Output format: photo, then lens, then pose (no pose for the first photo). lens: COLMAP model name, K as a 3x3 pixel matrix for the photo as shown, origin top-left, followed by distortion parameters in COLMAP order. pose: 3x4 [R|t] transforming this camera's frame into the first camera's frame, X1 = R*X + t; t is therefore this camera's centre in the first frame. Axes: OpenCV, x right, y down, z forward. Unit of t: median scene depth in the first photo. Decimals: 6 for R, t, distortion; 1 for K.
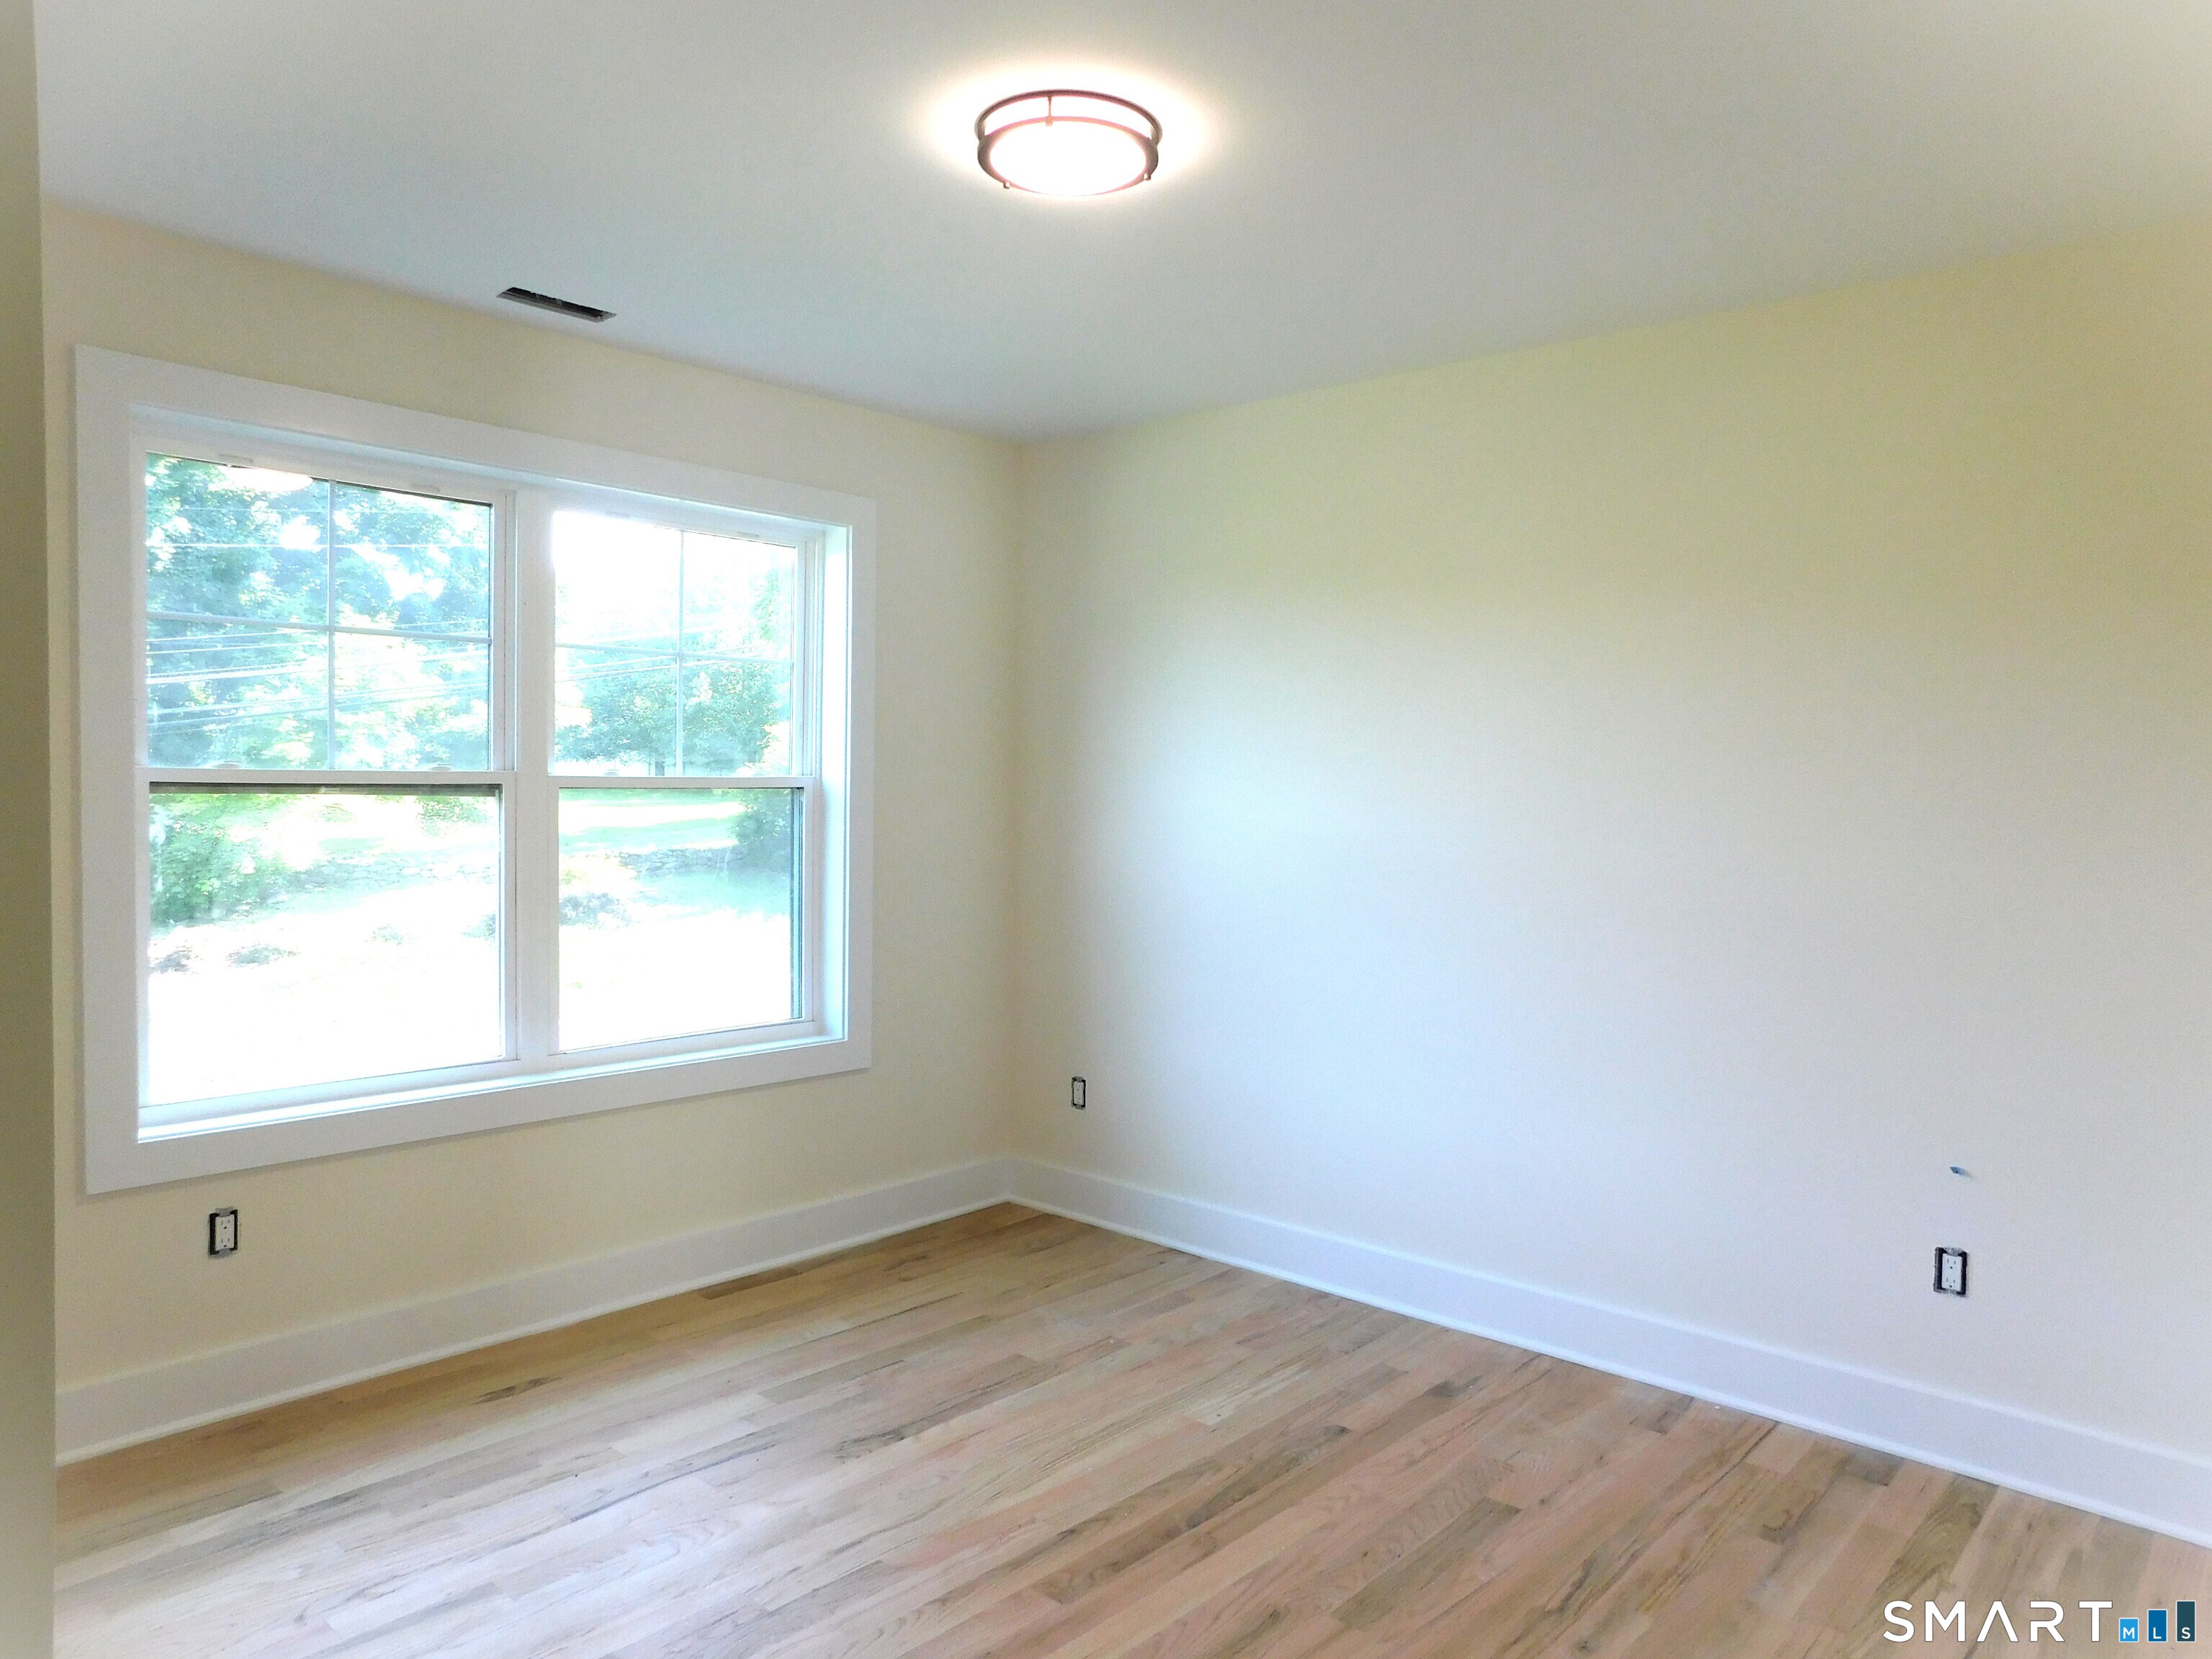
lens RADIAL K [[1450.4, 0, 1109.3], [0, 1450.4, 842.4], [0, 0, 1]] dist [-0.120826, 0.086076]
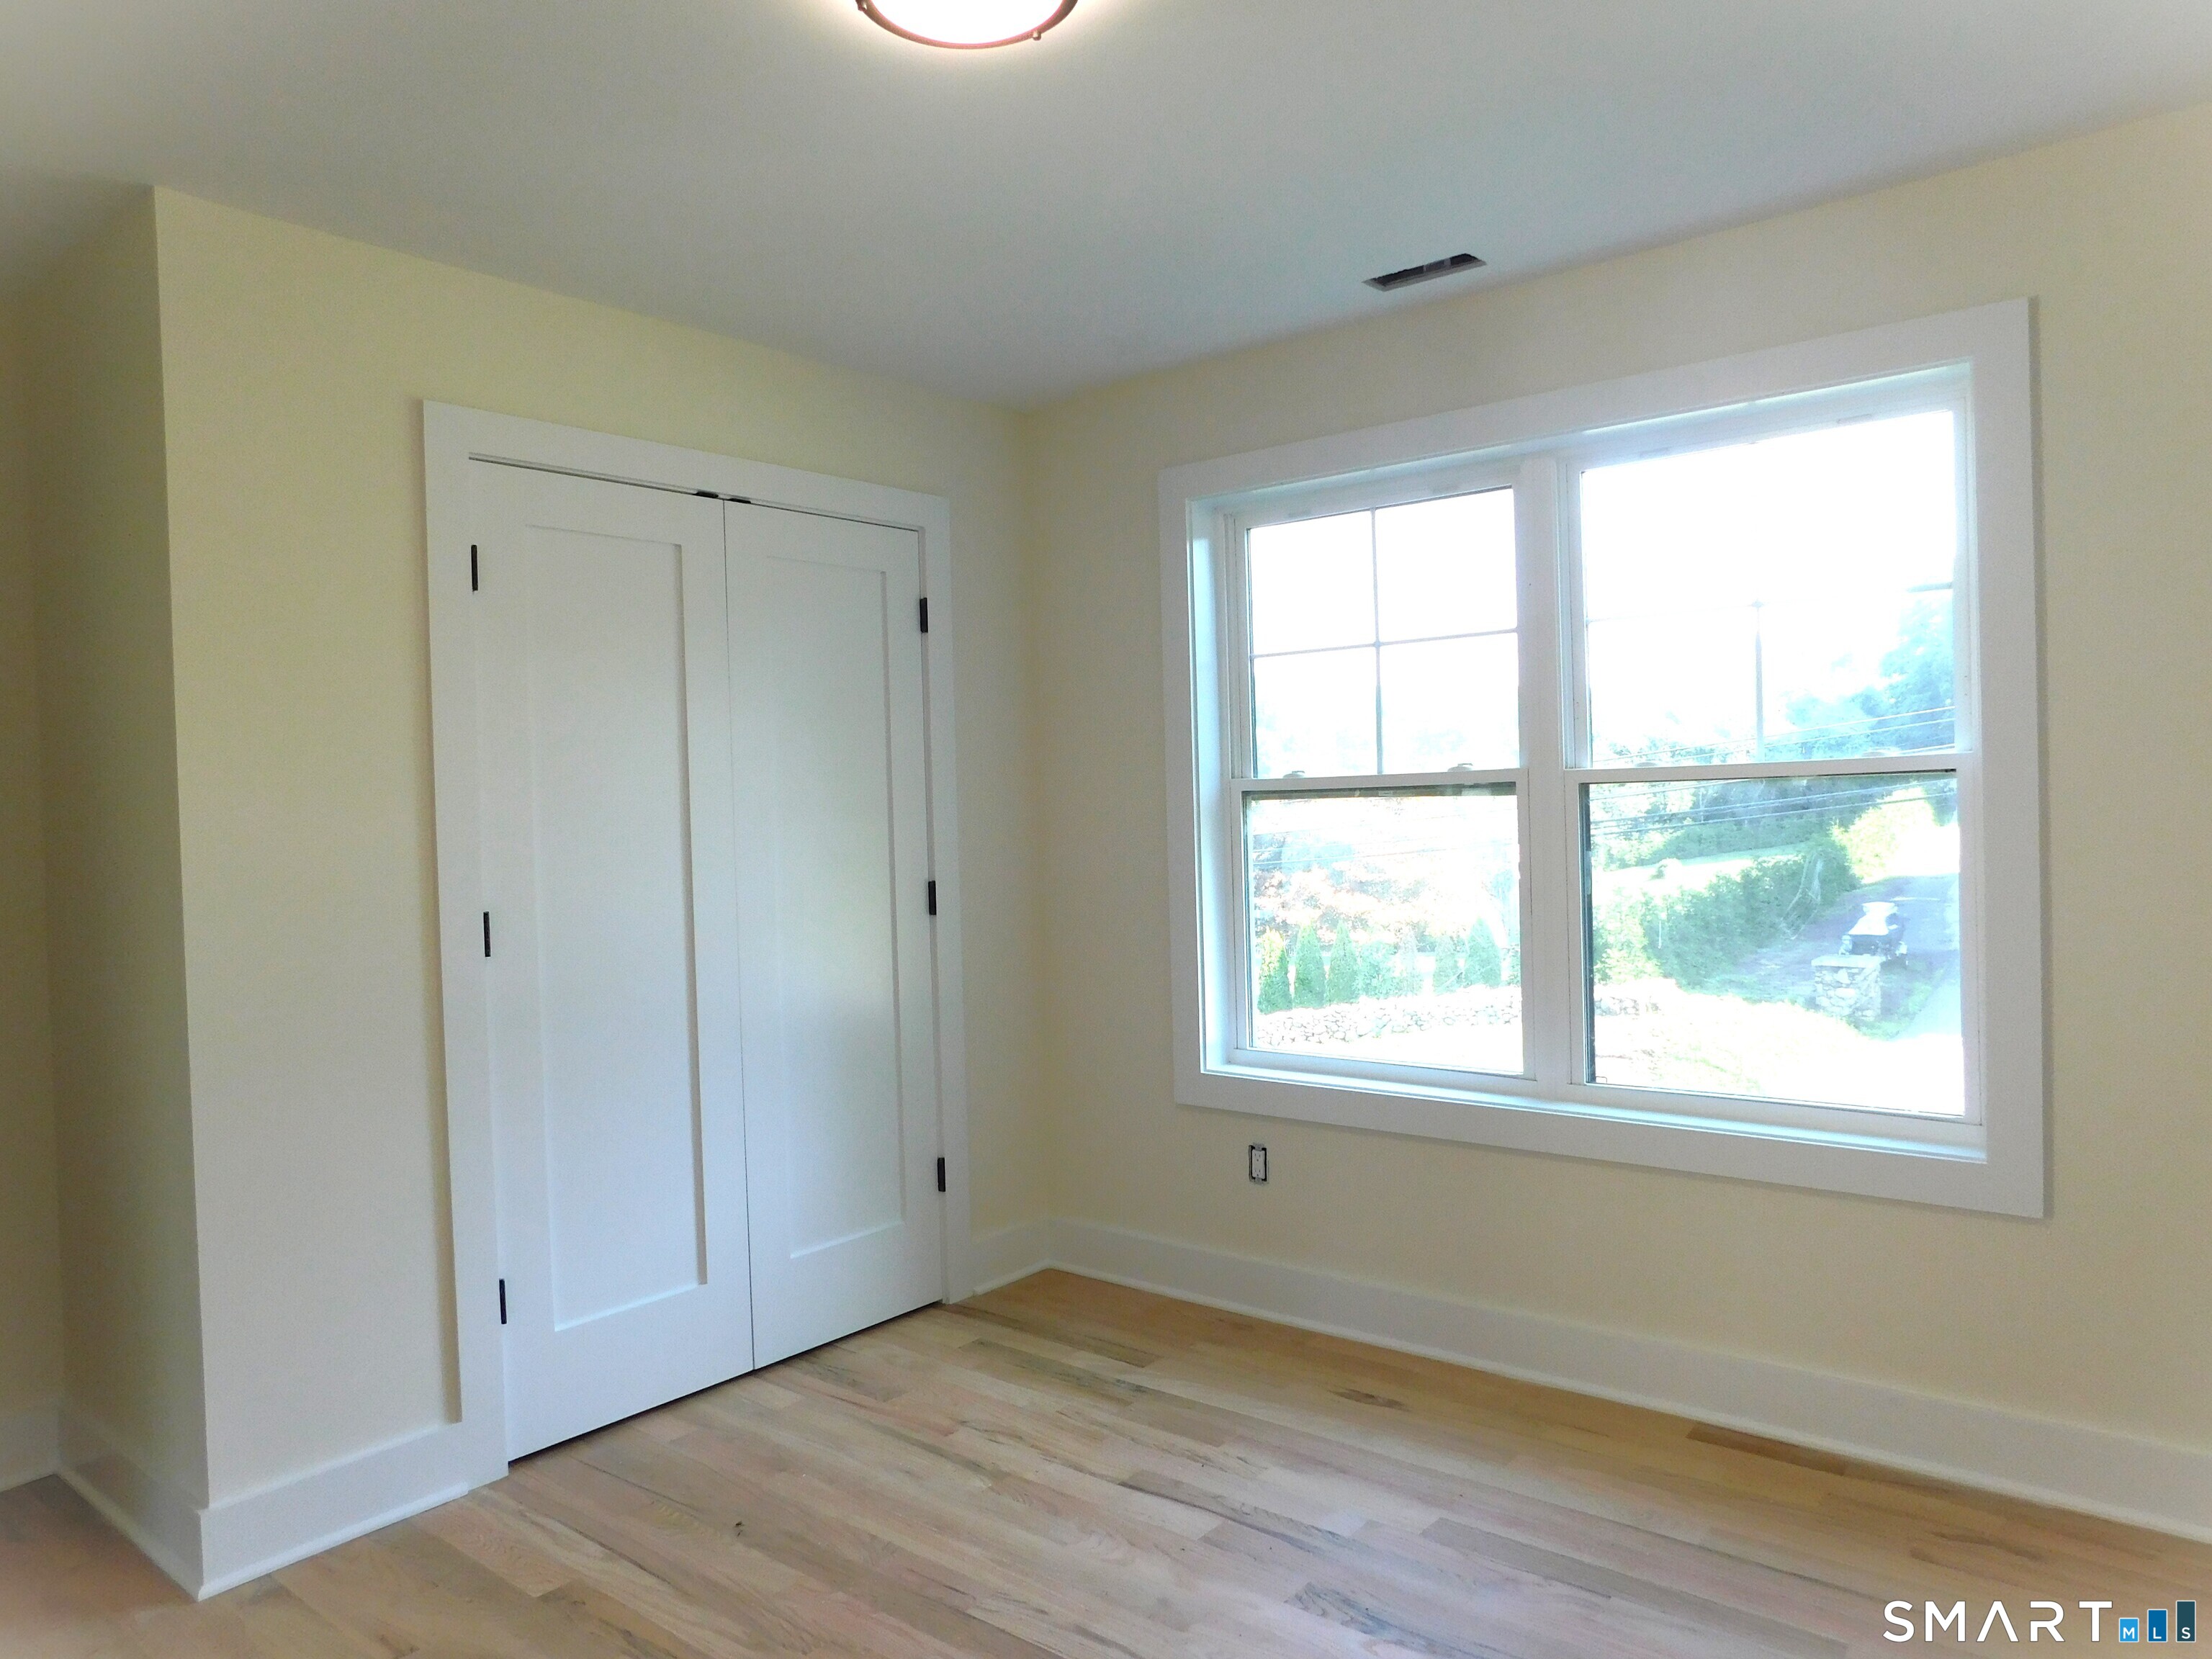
lens RADIAL K [[1442.4, 0, 1106.0], [0, 1442.4, 829.5], [0, 0, 1]] dist [-0.018788, 0.001301]
pose [[0.044843, 0.000817, -0.998994, 0.554758], [-0.009808, 0.999952, 0.000377, -0.007289], [0.998946, 0.009782, 0.044849, 0.744088]]
